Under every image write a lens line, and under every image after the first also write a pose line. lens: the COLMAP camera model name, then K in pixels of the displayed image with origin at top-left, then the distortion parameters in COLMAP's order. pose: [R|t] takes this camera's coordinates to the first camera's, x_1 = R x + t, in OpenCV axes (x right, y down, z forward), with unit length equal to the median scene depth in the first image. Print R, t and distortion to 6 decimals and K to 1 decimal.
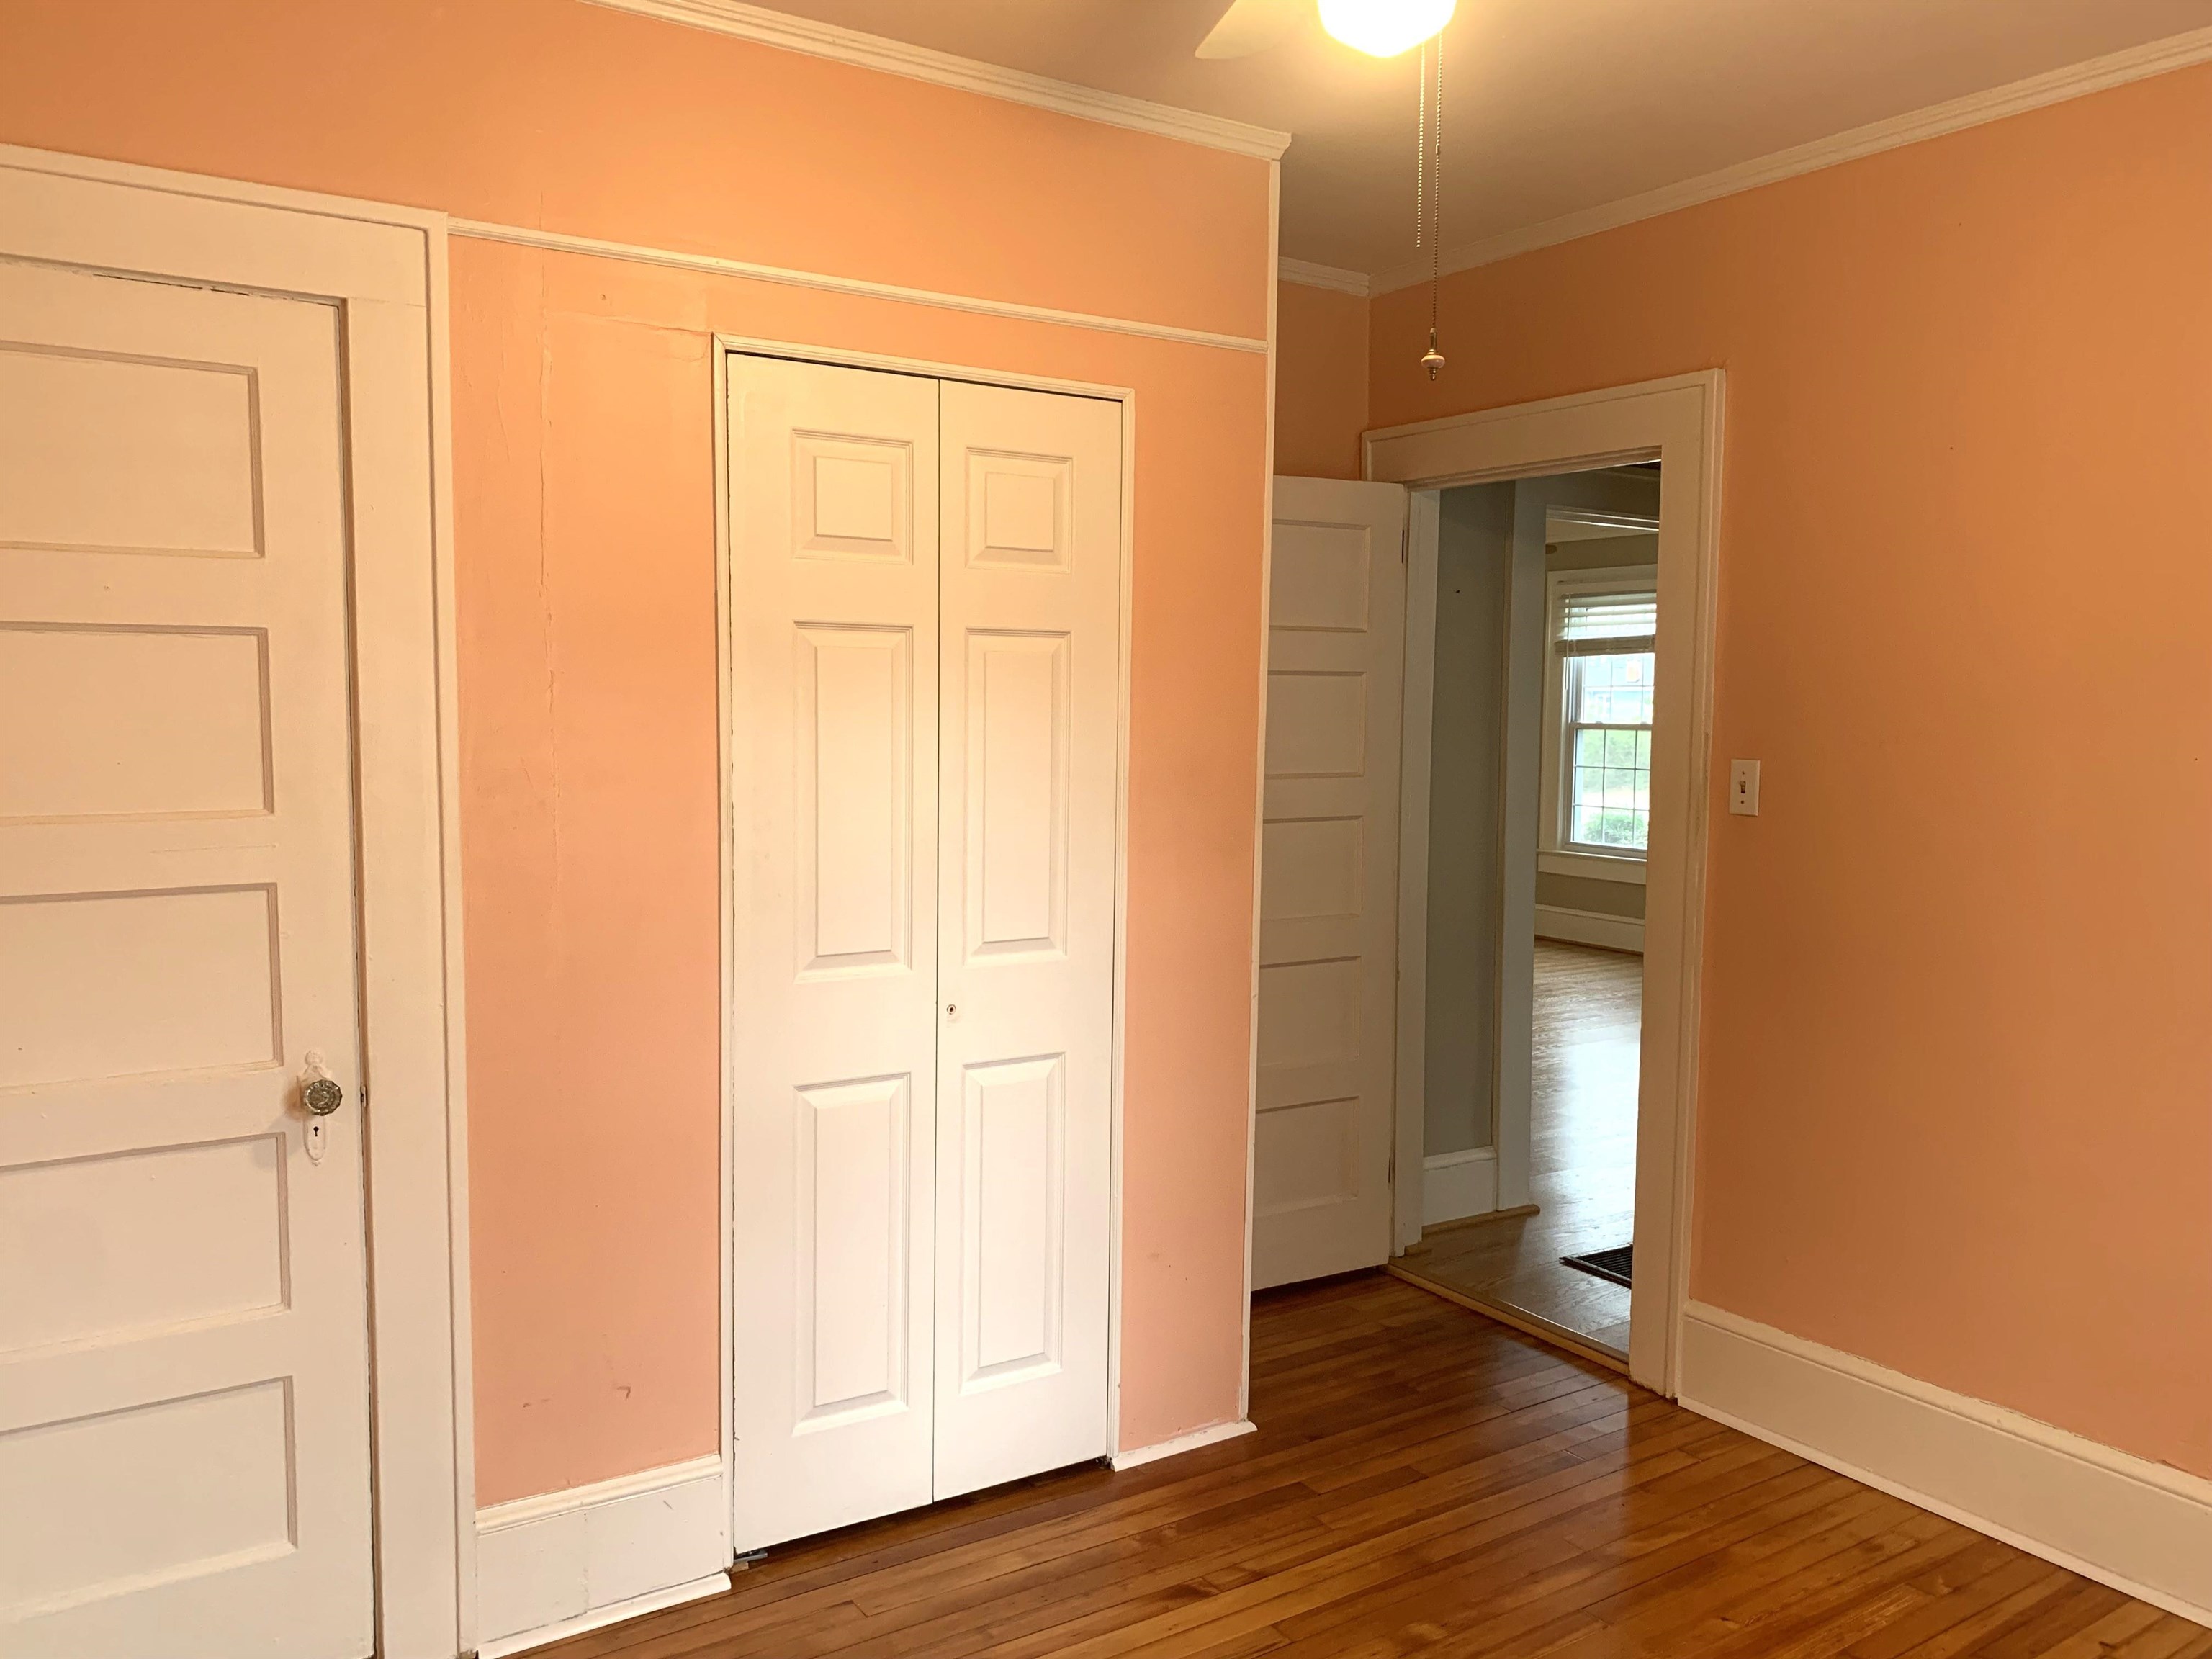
lens RADIAL K [[1690.2, 0, 1106.7], [0, 1690.2, 832.6], [0, 0, 1]] dist [0.043108, -0.054133]
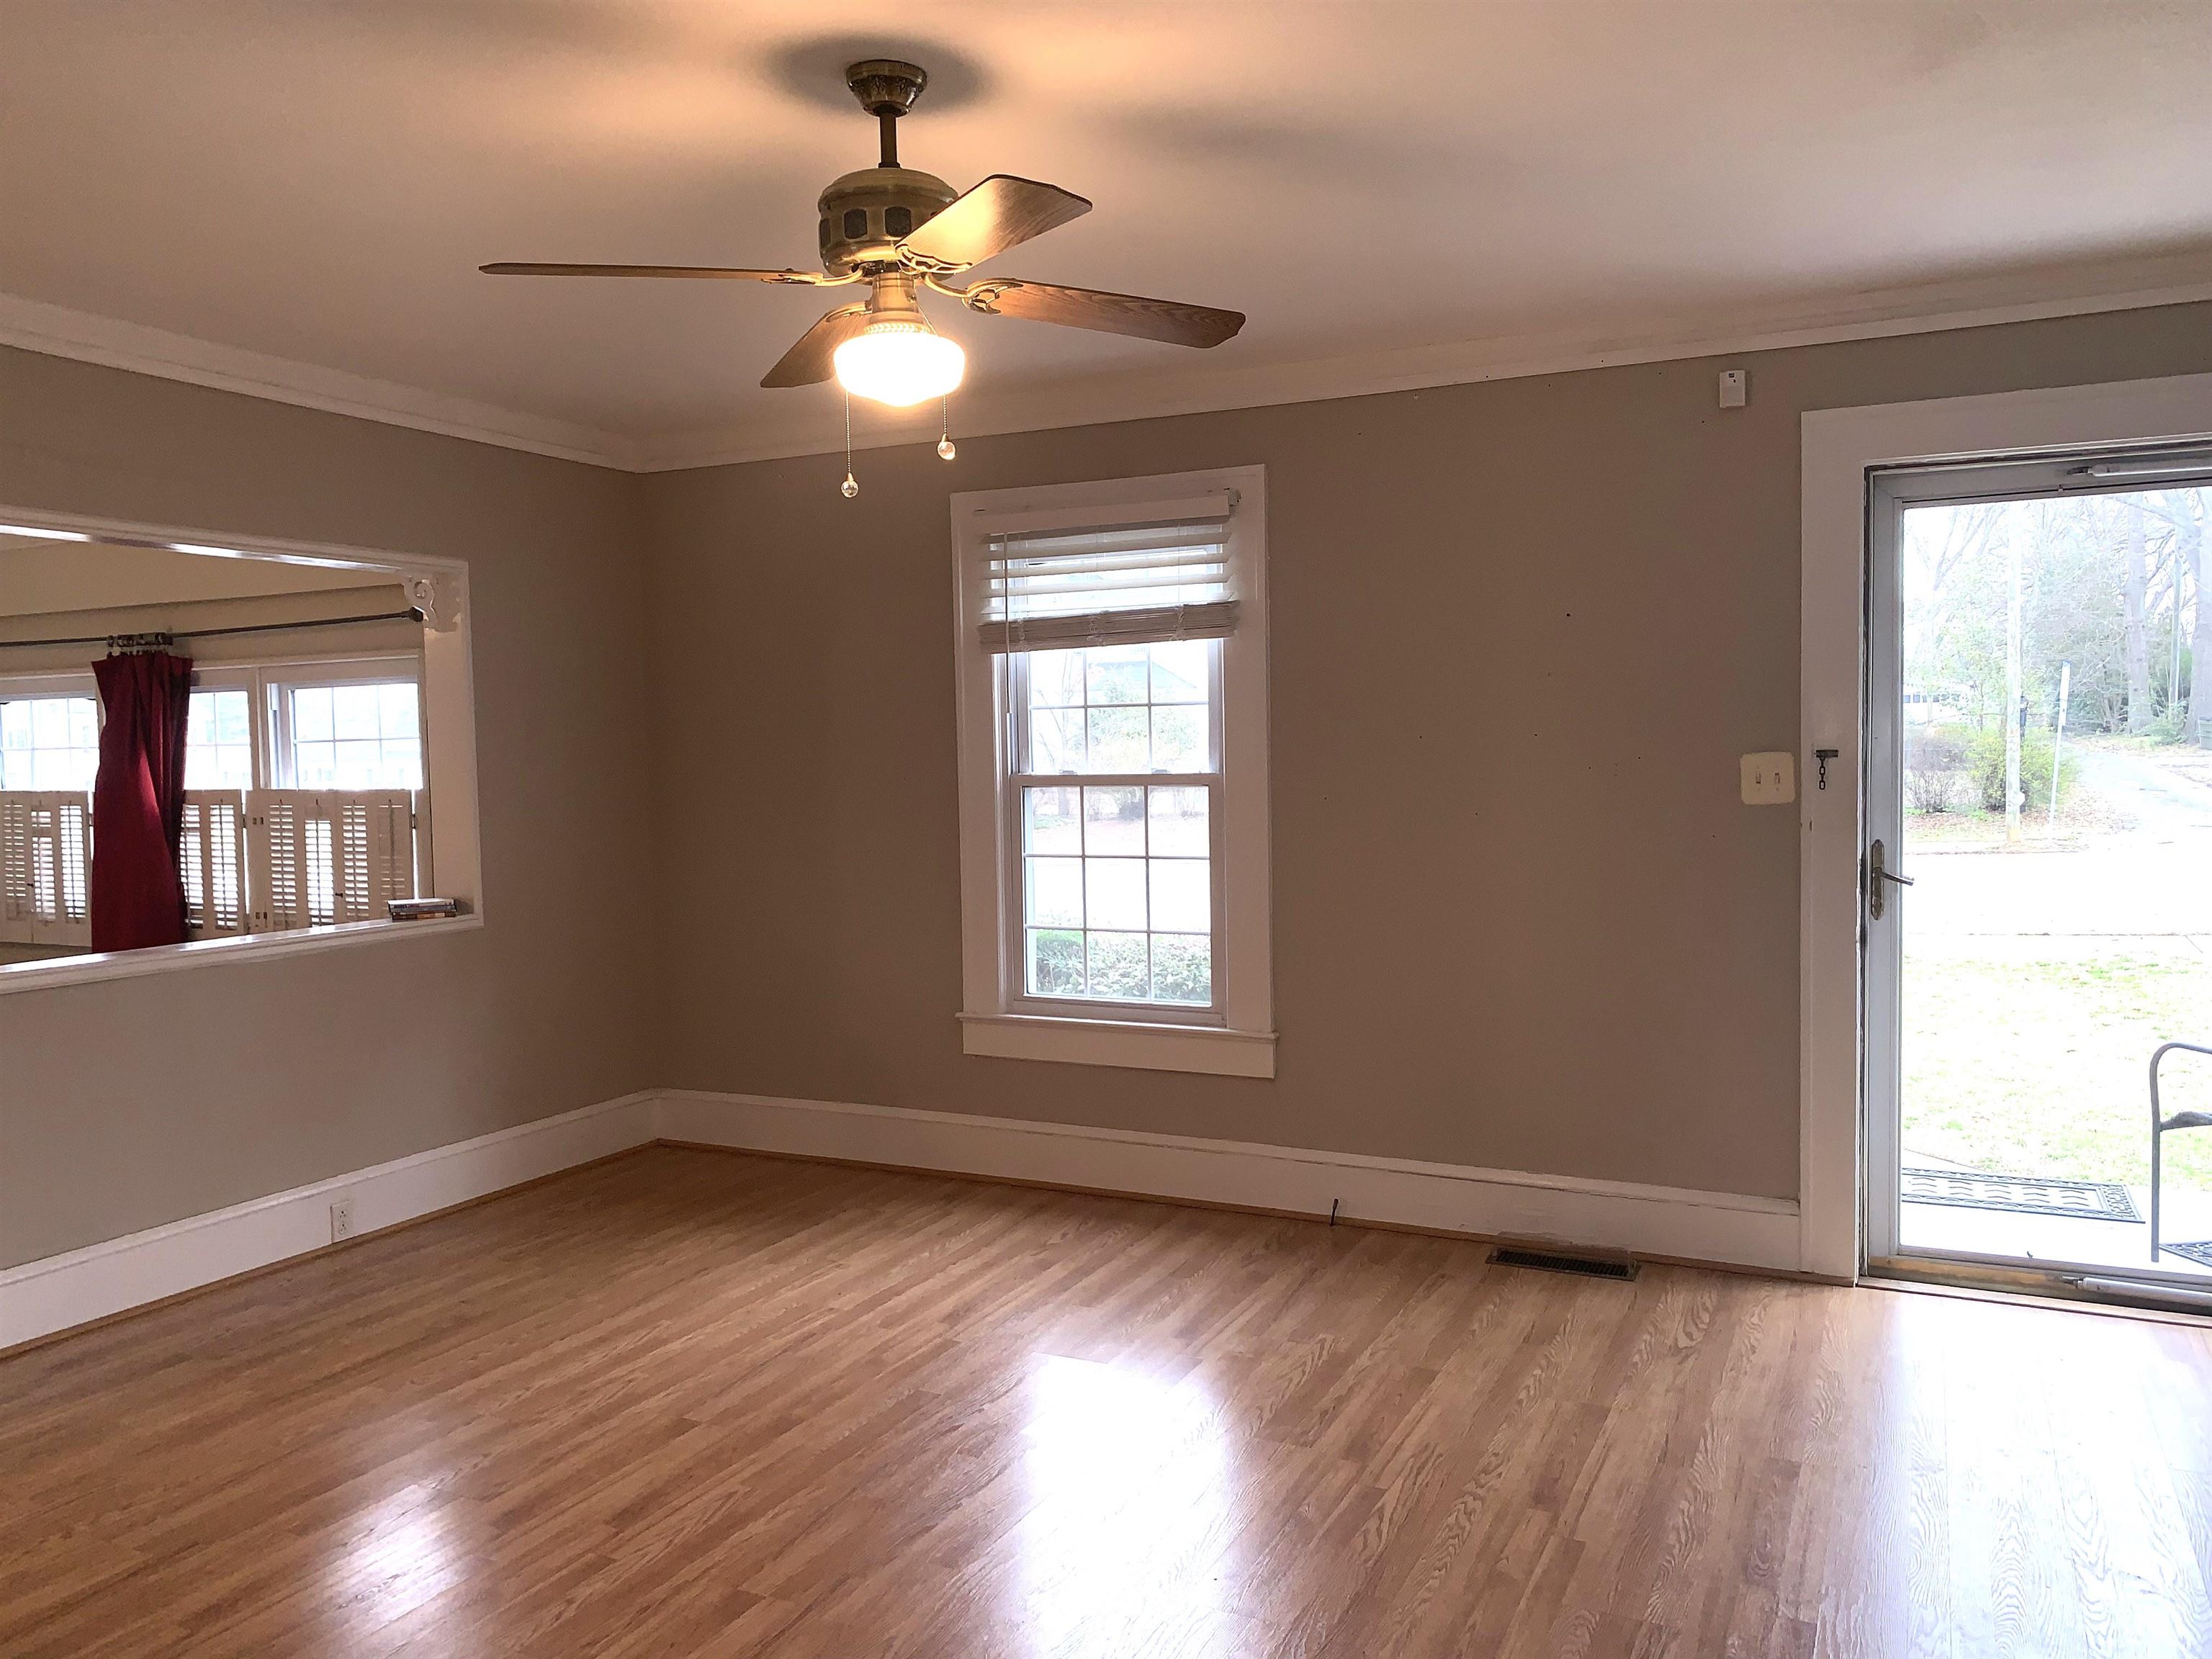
lens RADIAL K [[1690.2, 0, 1106.3], [0, 1690.2, 826.0], [0, 0, 1]] dist [0.043108, -0.054133]
pose [[0.853539, -0.045712, 0.519019, 0.021048], [0.059641, 0.998168, -0.010169, -0.041721], [-0.517604, 0.039635, 0.854702, 0.533425]]
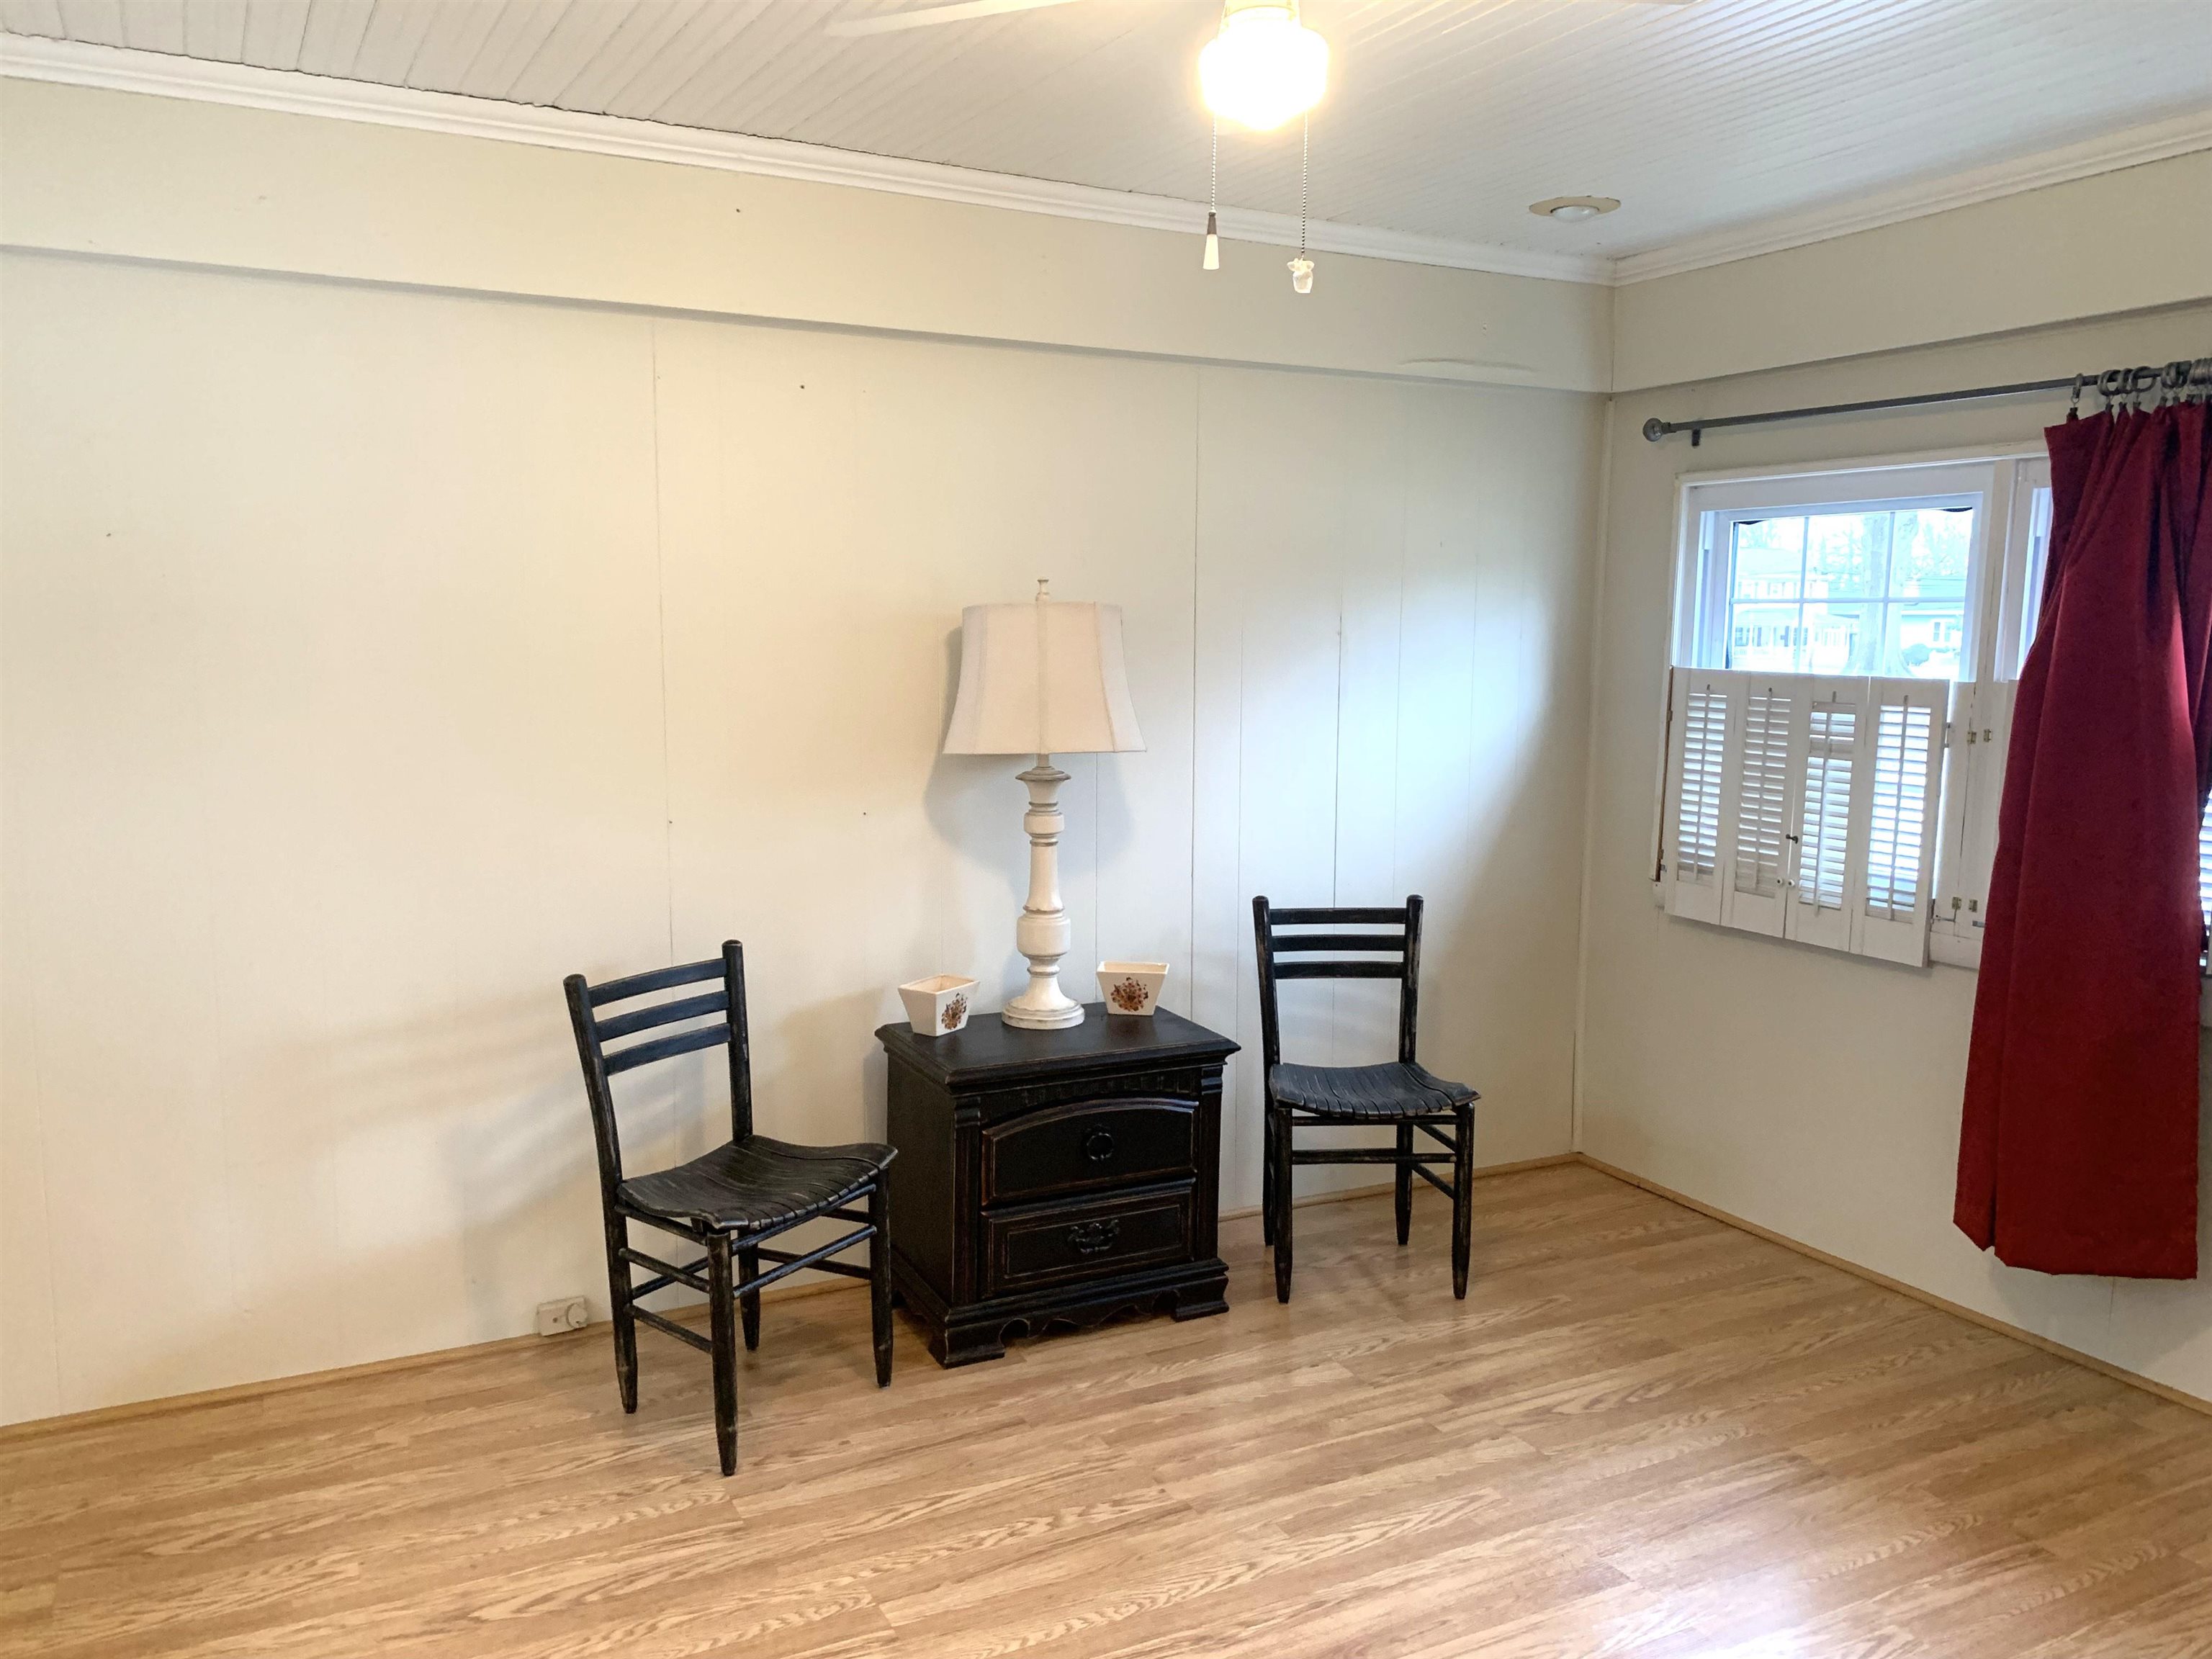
lens RADIAL K [[1690.2, 0, 1097.9], [0, 1690.2, 847.3], [0, 0, 1]] dist [0.043108, -0.054133]
pose [[0.995048, 0.015567, -0.098166, -0.111581], [-0.008574, 0.997421, 0.071253, -0.074473], [0.099022, -0.070058, 0.992616, 0.926753]]
